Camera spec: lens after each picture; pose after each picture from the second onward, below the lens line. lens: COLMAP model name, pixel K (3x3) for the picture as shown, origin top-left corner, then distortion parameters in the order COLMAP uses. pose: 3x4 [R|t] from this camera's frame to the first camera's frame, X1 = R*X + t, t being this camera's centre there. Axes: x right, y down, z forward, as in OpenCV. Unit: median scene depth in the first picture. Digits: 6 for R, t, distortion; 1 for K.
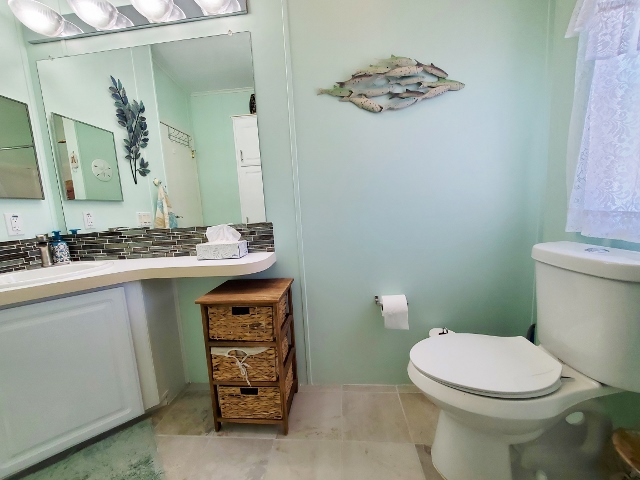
lens RADIAL K [[253.0, 0, 319.4], [0, 253.0, 241.3], [0, 0, 1]] dist [0.003028, -0.001391]
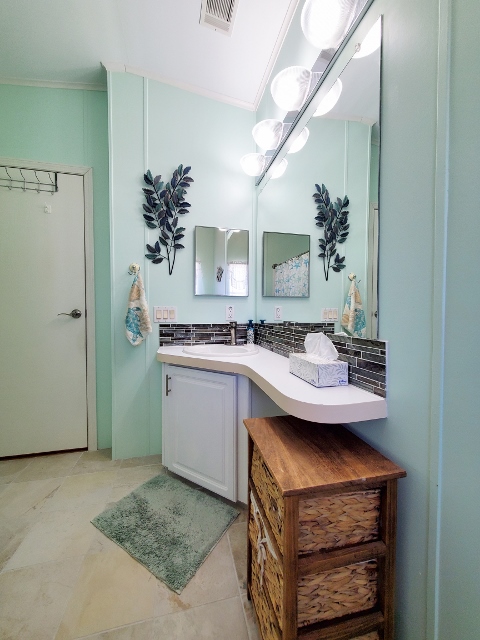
lens RADIAL K [[253.0, 0, 238.8], [0, 253.0, 318.7], [0, 0, 1]] dist [0.003028, -0.001391]
pose [[0.314603, 0.087872, -0.945147, 0.150559], [-0.144280, 0.988563, 0.043883, -0.072667], [0.938194, 0.122560, 0.323683, 0.387166]]
